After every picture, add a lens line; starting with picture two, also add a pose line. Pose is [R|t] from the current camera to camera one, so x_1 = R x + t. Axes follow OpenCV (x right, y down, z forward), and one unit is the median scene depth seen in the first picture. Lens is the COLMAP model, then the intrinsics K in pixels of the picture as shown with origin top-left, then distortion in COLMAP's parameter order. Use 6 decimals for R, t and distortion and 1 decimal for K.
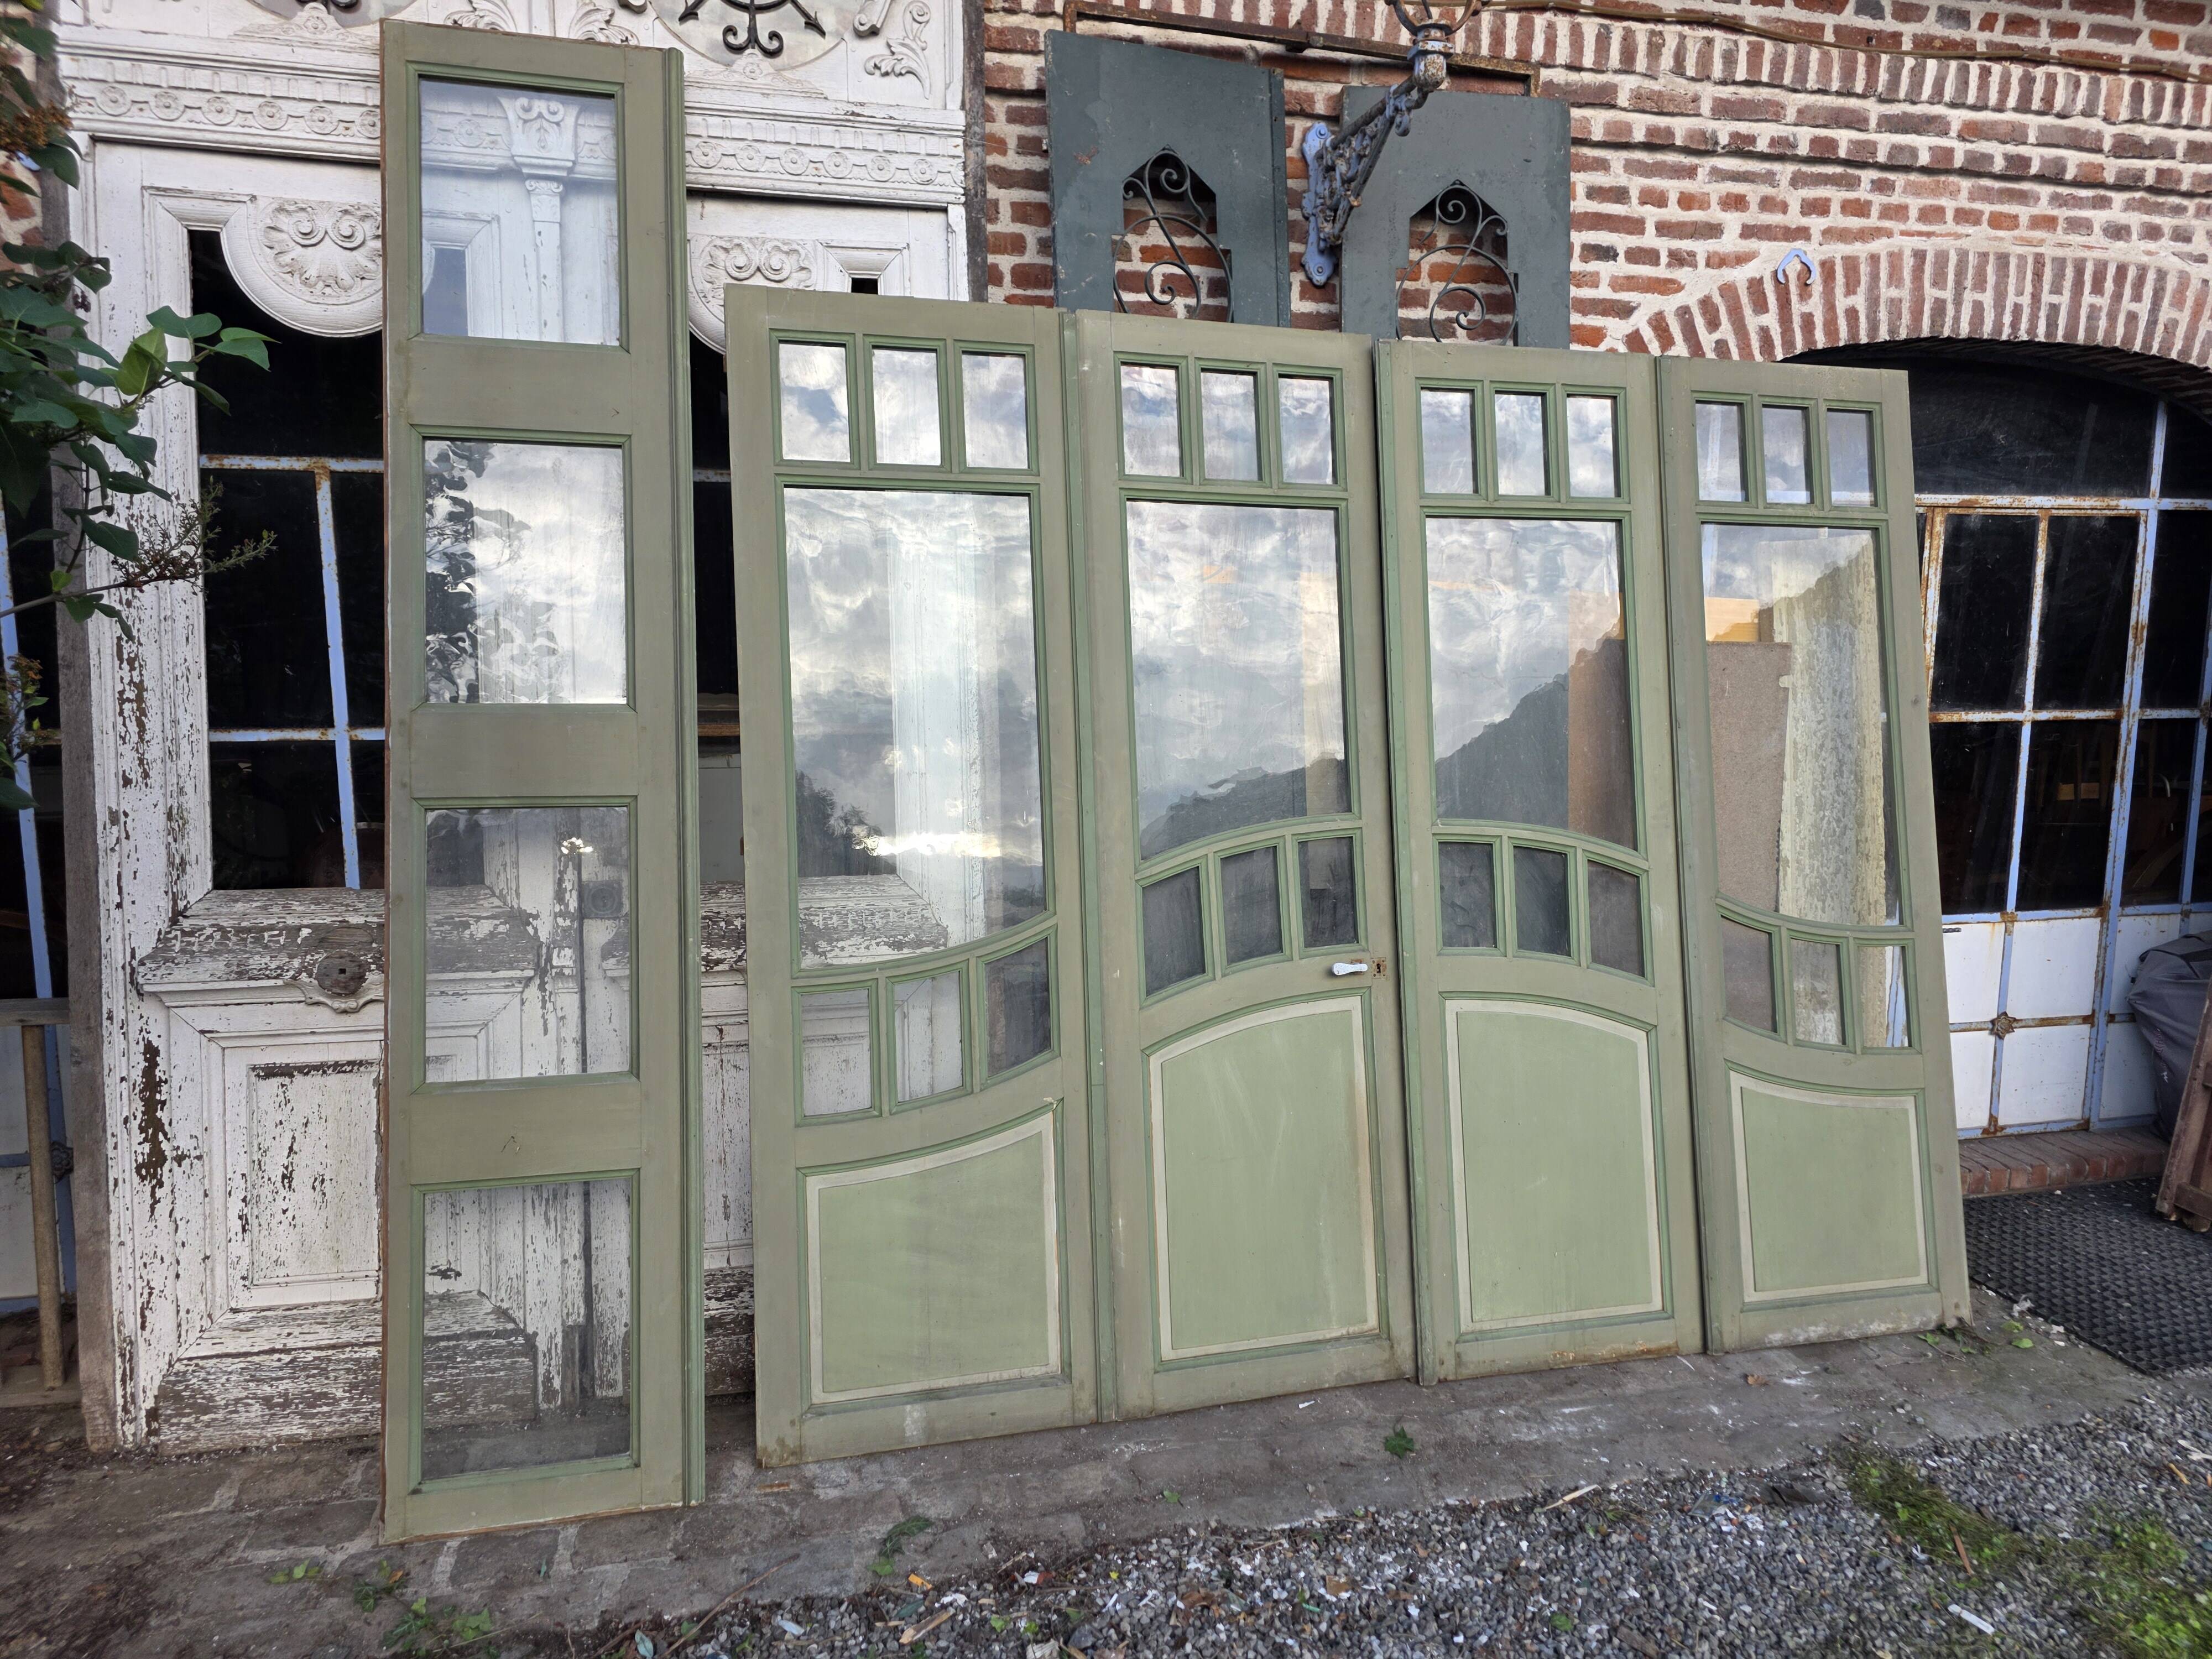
lens RADIAL K [[1480.9, 0, 1139.3], [0, 1480.9, 827.4], [0, 0, 1]] dist [0.046105, -0.029125]
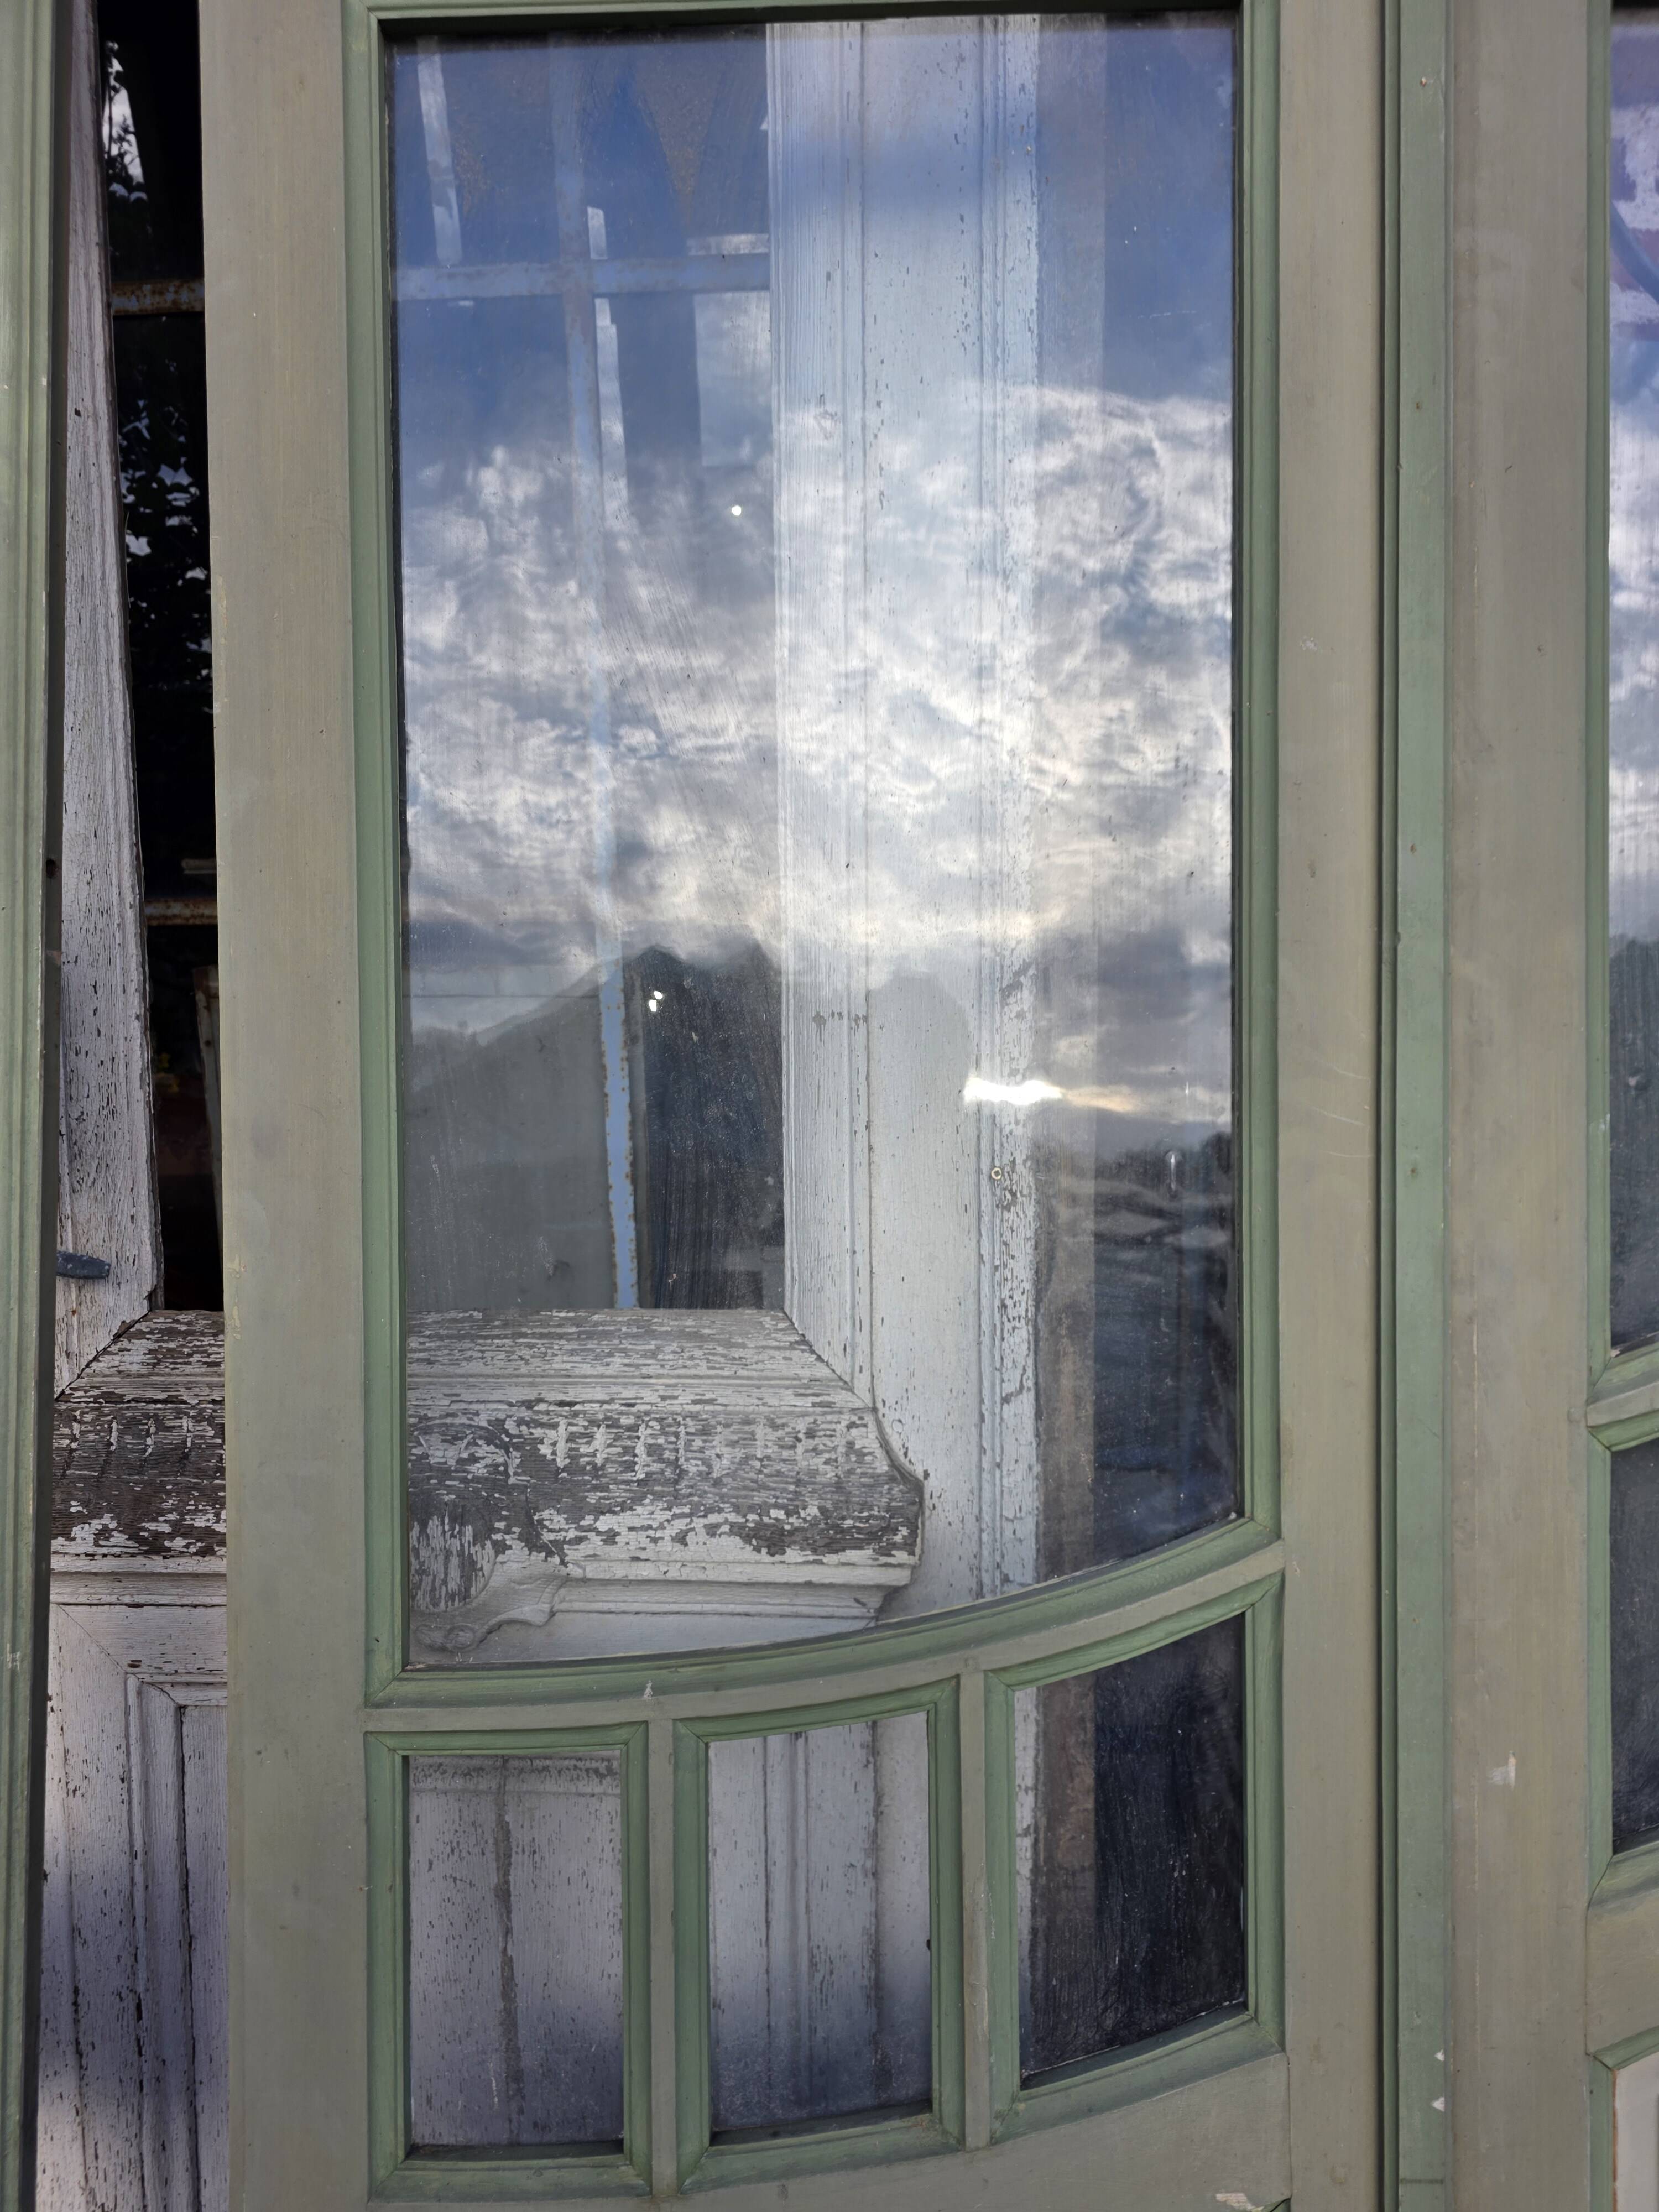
lens RADIAL K [[1518.9, 0, 832.9], [0, 1518.9, 1118.2], [0, 0, 1]] dist [0.041153, -0.019553]
pose [[0.954496, 0.033370, -0.296350, -0.049069], [-0.017571, 0.998286, 0.055818, -0.031659], [0.297705, -0.048071, 0.953447, 0.646269]]
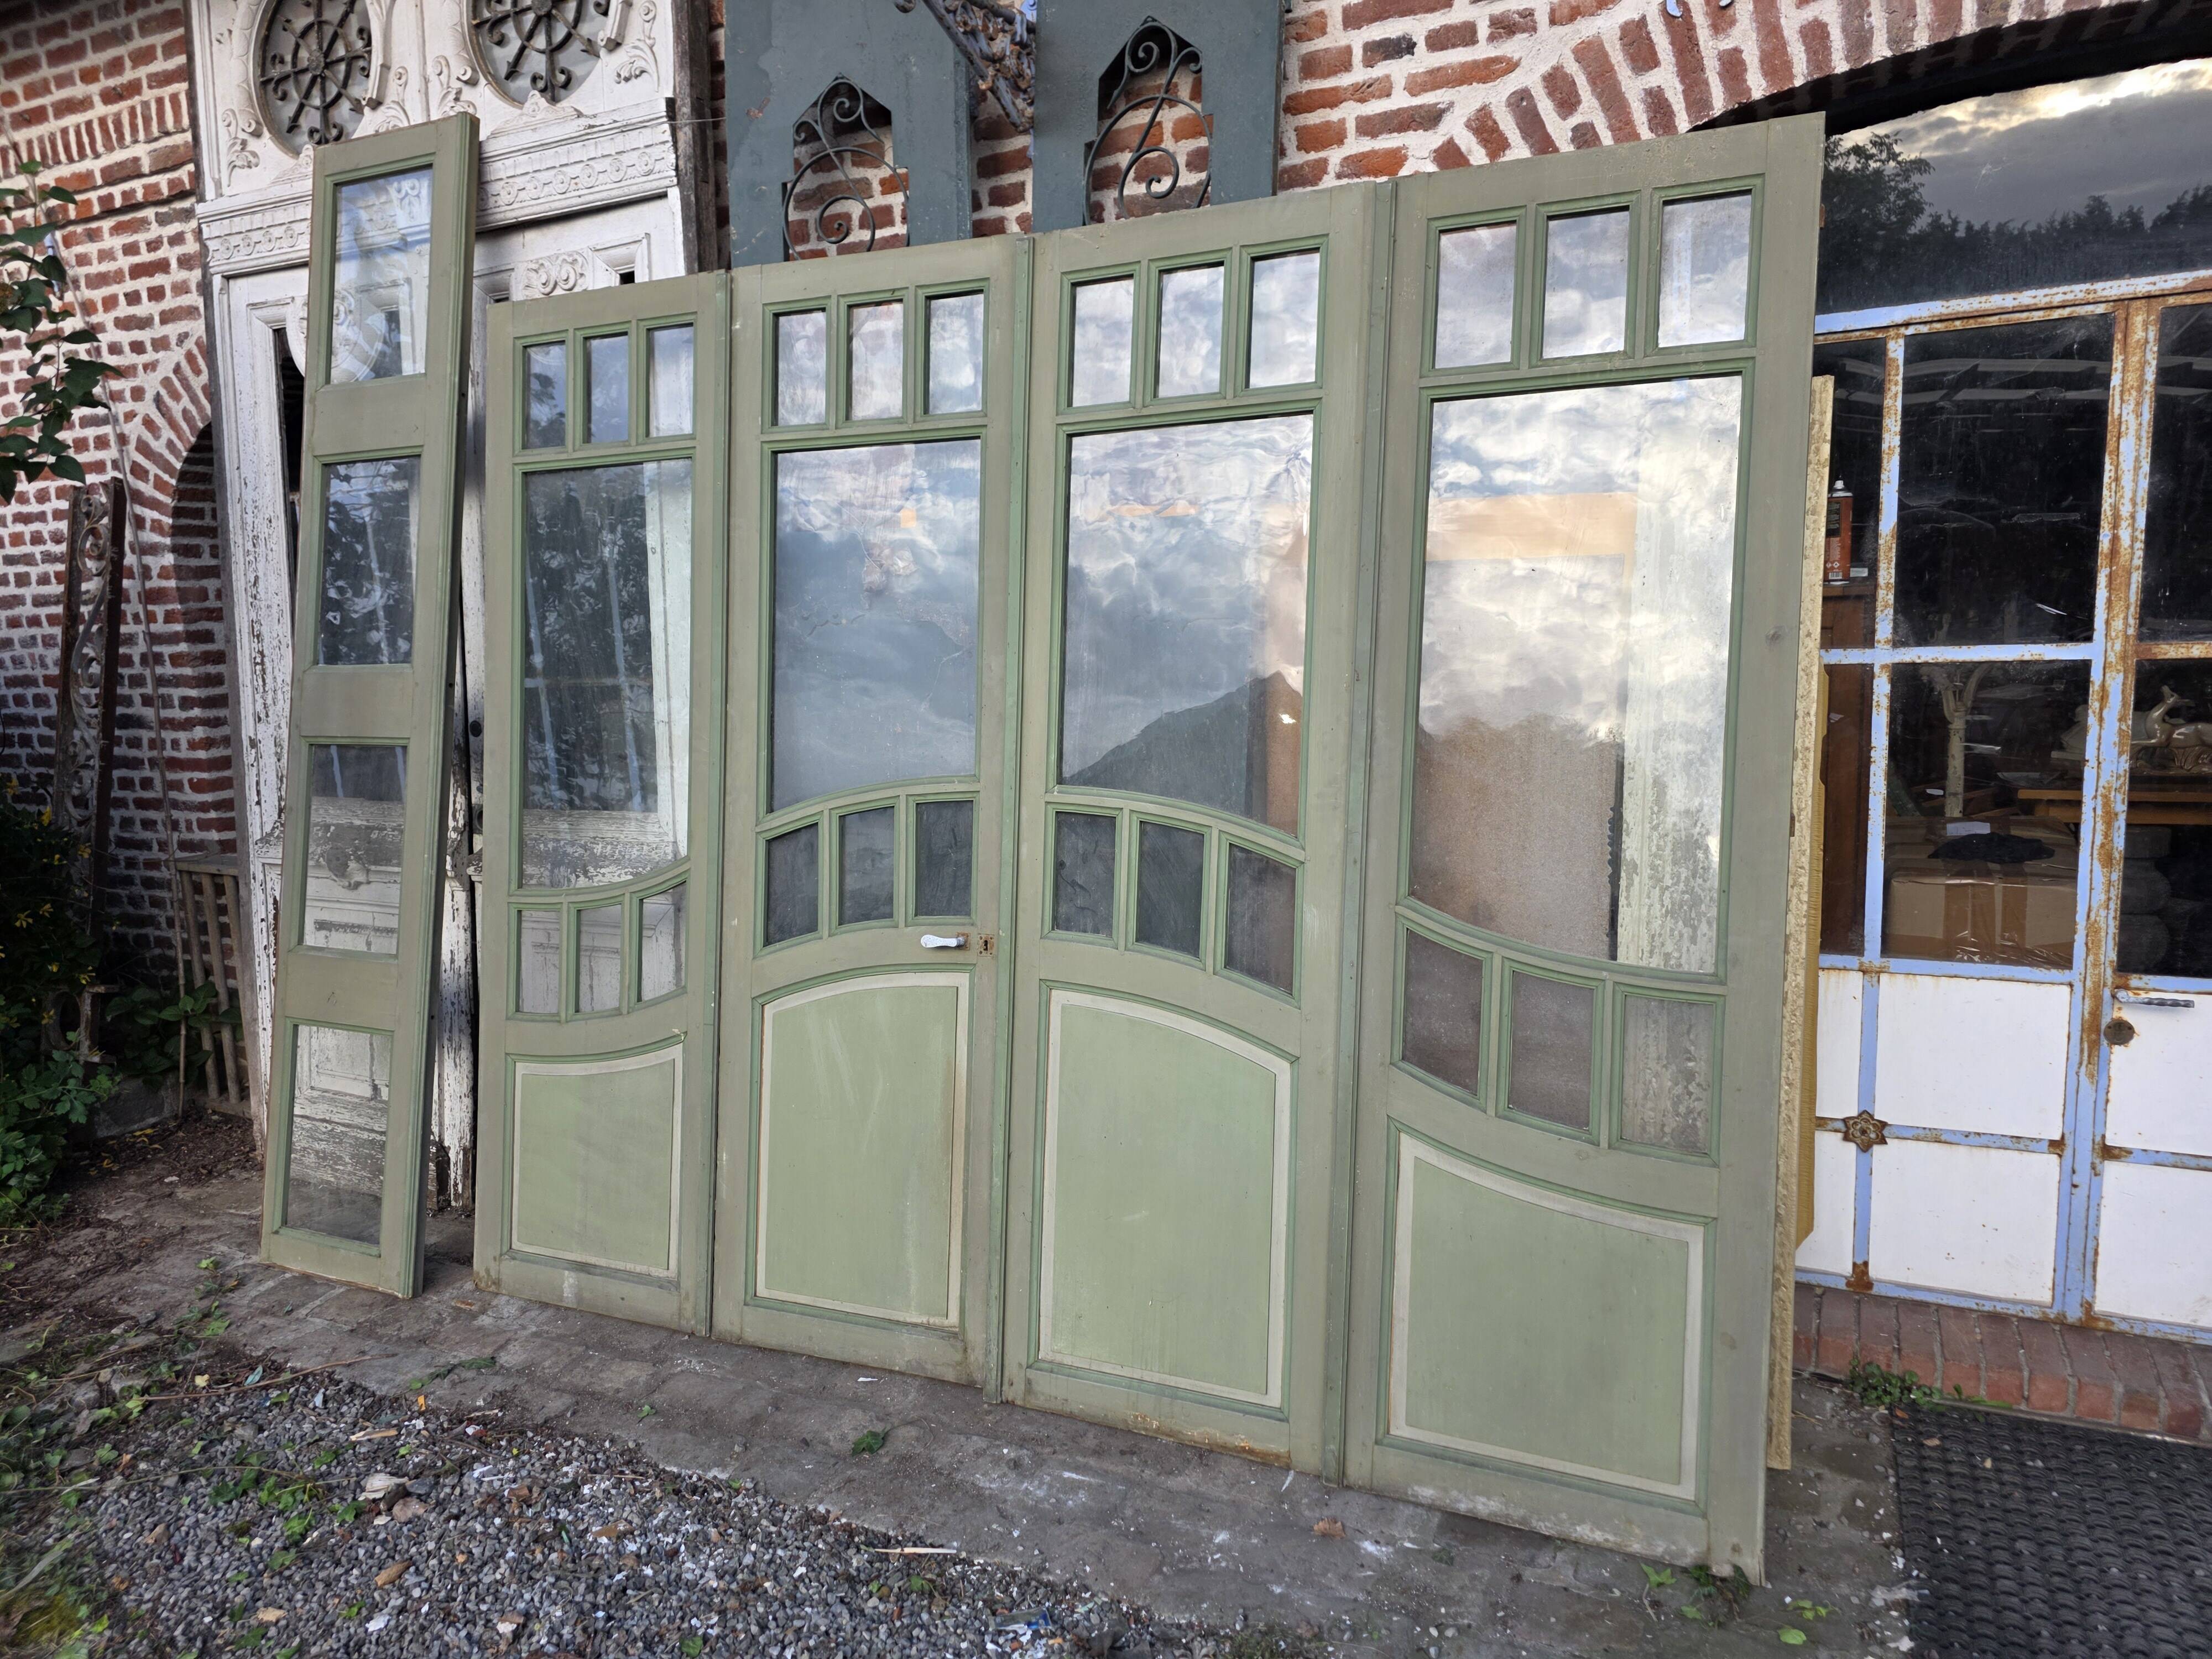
lens RADIAL K [[1480.9, 0, 1106.6], [0, 1480.9, 833.7], [0, 0, 1]] dist [0.046105, -0.029125]
pose [[0.770932, 0.066384, -0.633449, 0.776521], [-0.030032, 0.997236, 0.067959, -0.037264], [0.636210, -0.033368, 0.770794, 0.338607]]
